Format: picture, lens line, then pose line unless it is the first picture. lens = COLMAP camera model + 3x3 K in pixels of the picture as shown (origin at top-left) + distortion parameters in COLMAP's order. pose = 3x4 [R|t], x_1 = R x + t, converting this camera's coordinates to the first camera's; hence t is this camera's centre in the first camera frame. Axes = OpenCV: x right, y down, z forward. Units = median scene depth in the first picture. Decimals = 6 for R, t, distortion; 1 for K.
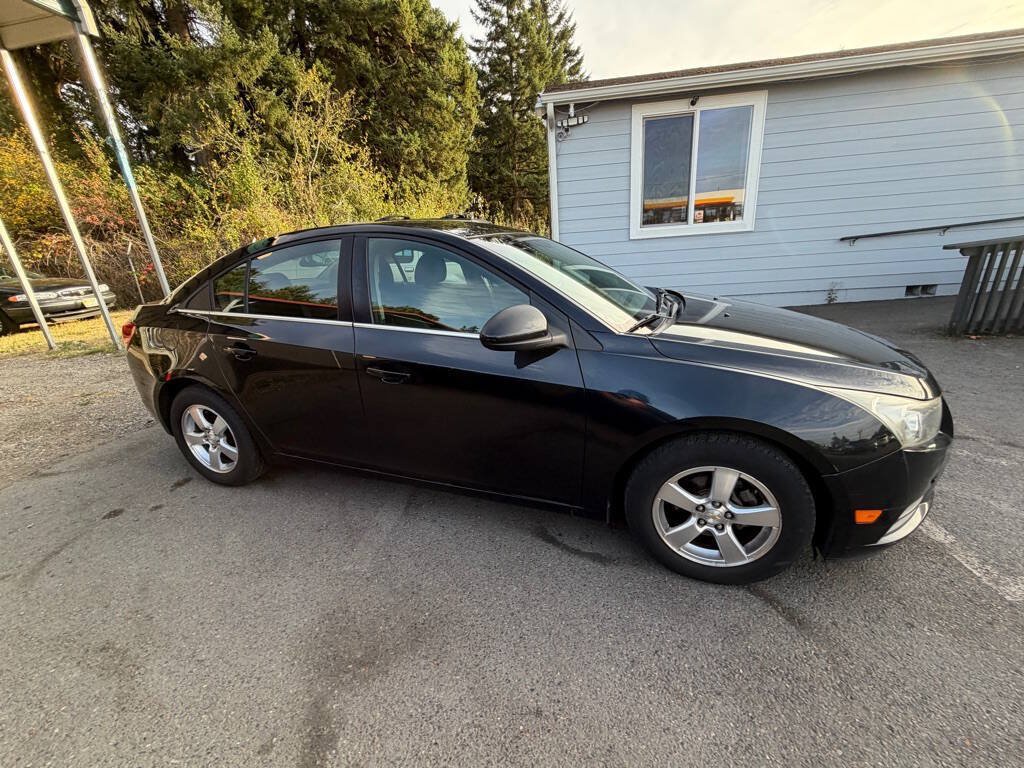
lens RADIAL K [[419.2, 0, 512.4], [0, 419.2, 383.6], [0, 0, 1]] dist [-0.001163, 0.000647]
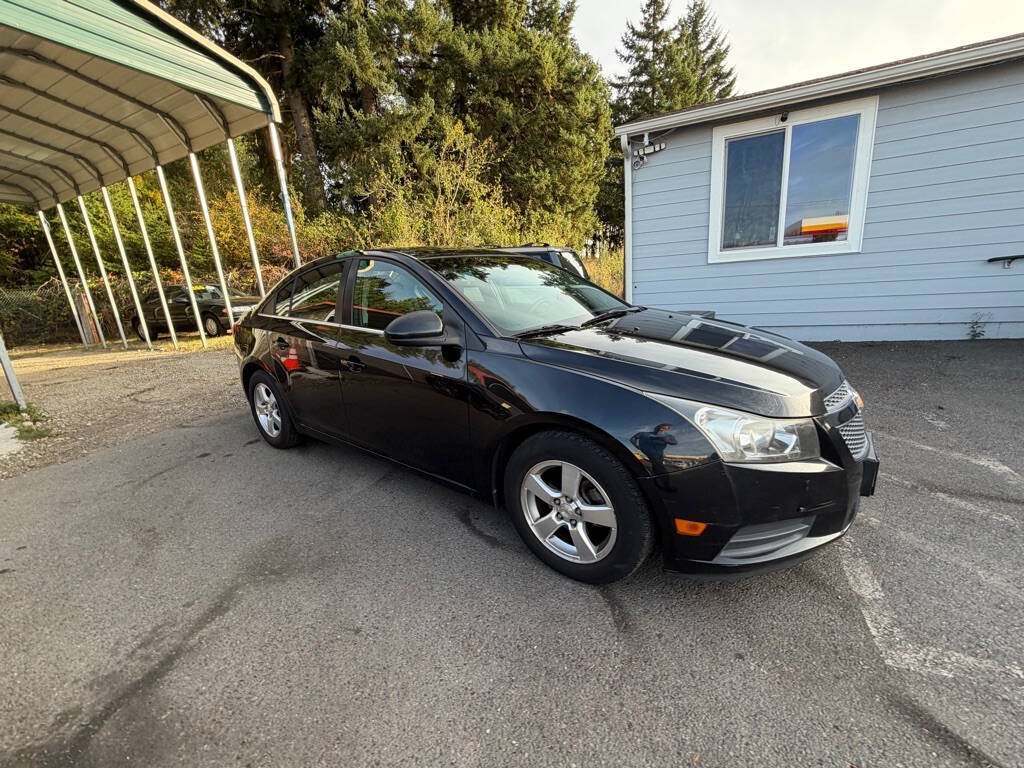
lens RADIAL K [[419.2, 0, 511.8], [0, 419.2, 383.3], [0, 0, 1]] dist [-0.001163, 0.000647]
pose [[0.950614, 0.075603, -0.301026, 0.172708], [-0.094386, 0.994362, -0.048325, 0.015932], [0.295675, 0.074351, 0.952391, -0.020725]]
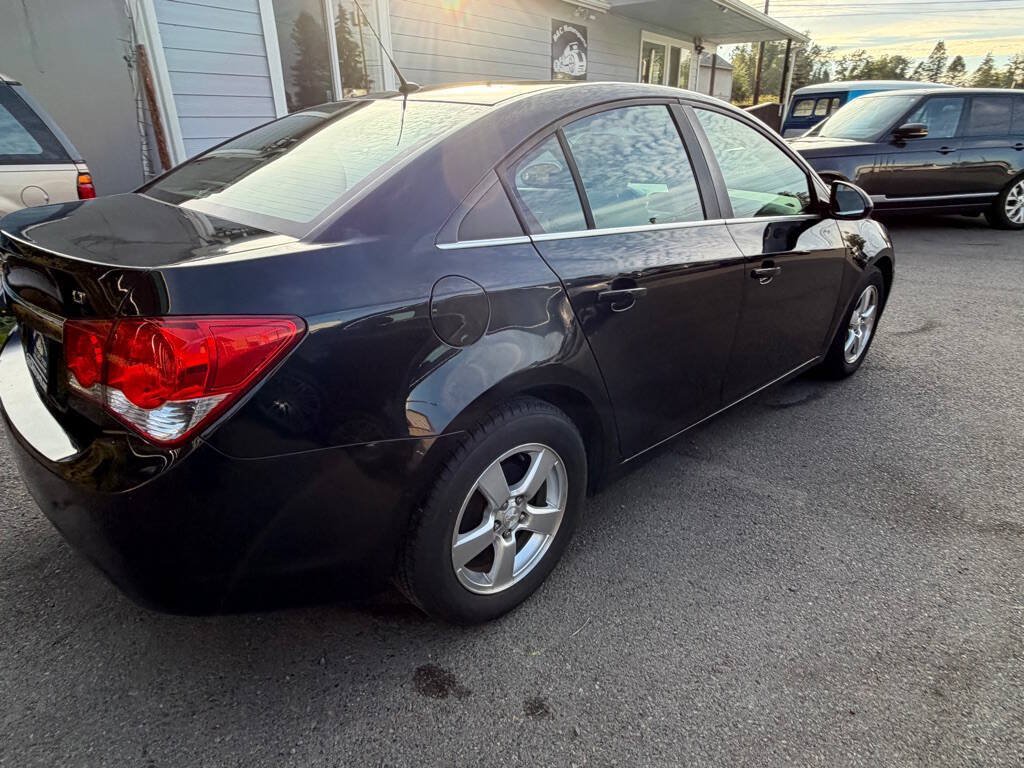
lens RADIAL K [[613.7, 0, 502.2], [0, 613.7, 377.4], [0, 0, 1]] dist [0.001373, -0.000873]
pose [[0.457096, -0.284332, 0.842745, -0.522003], [0.262942, 0.948371, 0.177353, -0.057955], [-0.849662, 0.140526, 0.508259, 0.266939]]
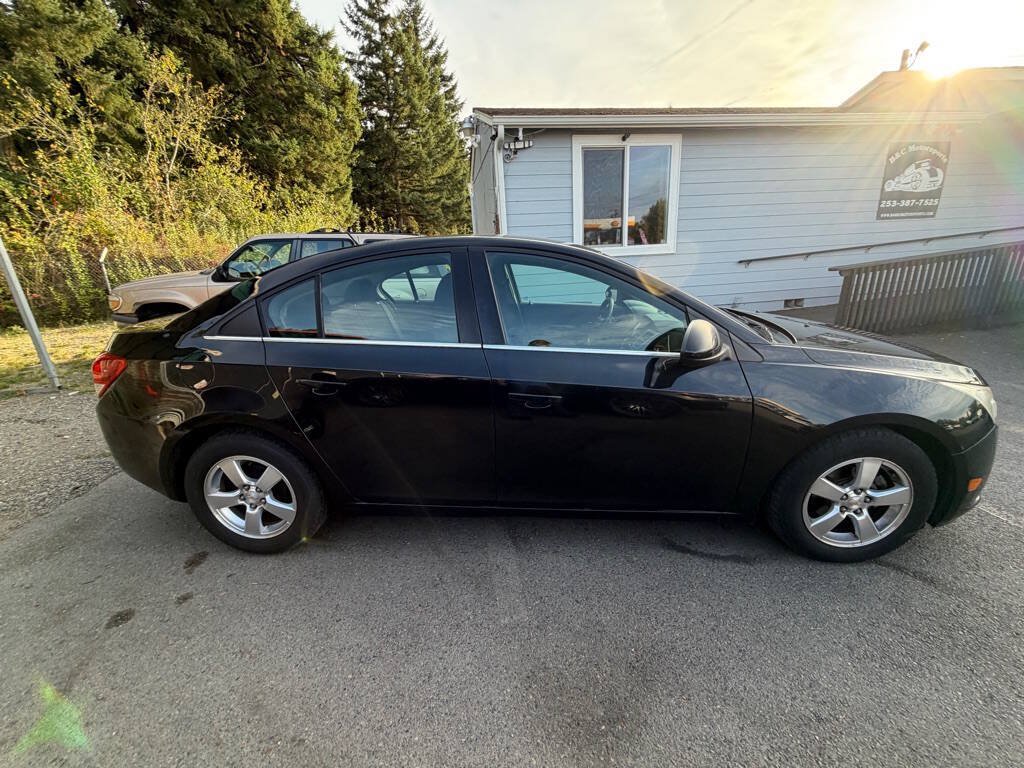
lens RADIAL K [[419.2, 0, 511.8], [0, 419.2, 382.7], [0, 0, 1]] dist [-0.001163, 0.000647]
pose [[0.960555, -0.061331, 0.271242, -0.186524], [0.072420, 0.996891, -0.031052, -0.009900], [-0.268495, 0.049470, 0.962010, 0.039047]]
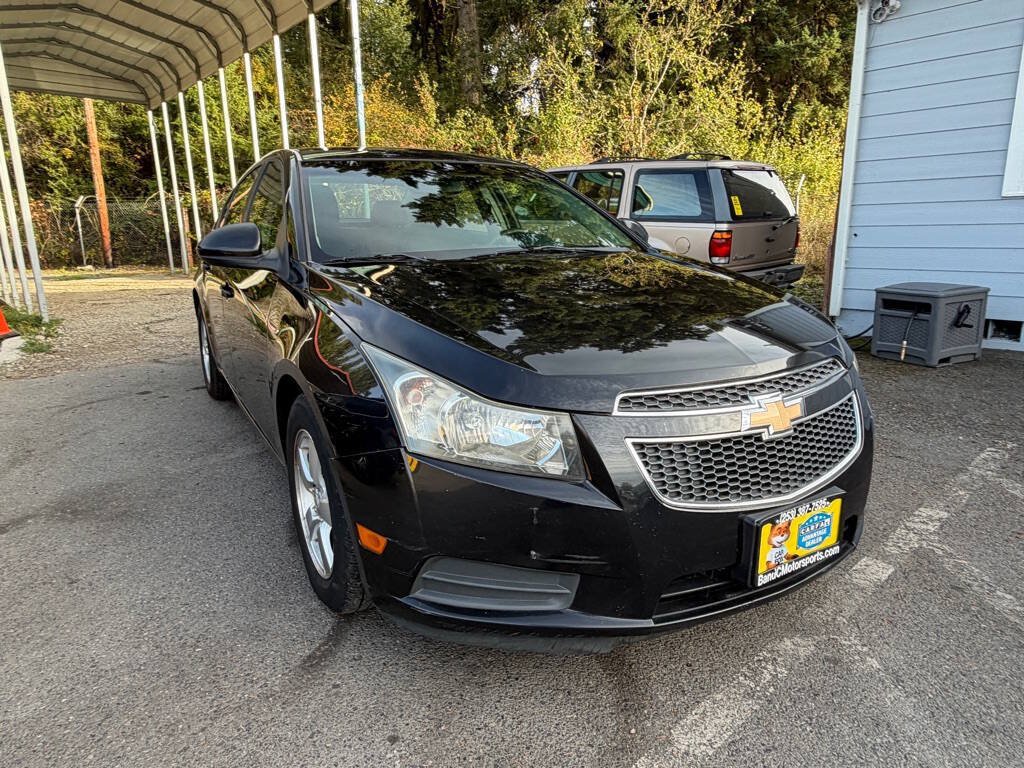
lens RADIAL K [[663.5, 0, 500.3], [0, 663.5, 377.5], [0, 0, 1]] dist [-0.004023, 0.006004]
pose [[0.751258, 0.198092, -0.629581, 0.391884], [-0.244355, 0.969592, 0.013493, -0.001674], [0.613109, 0.143705, 0.776818, 0.059423]]
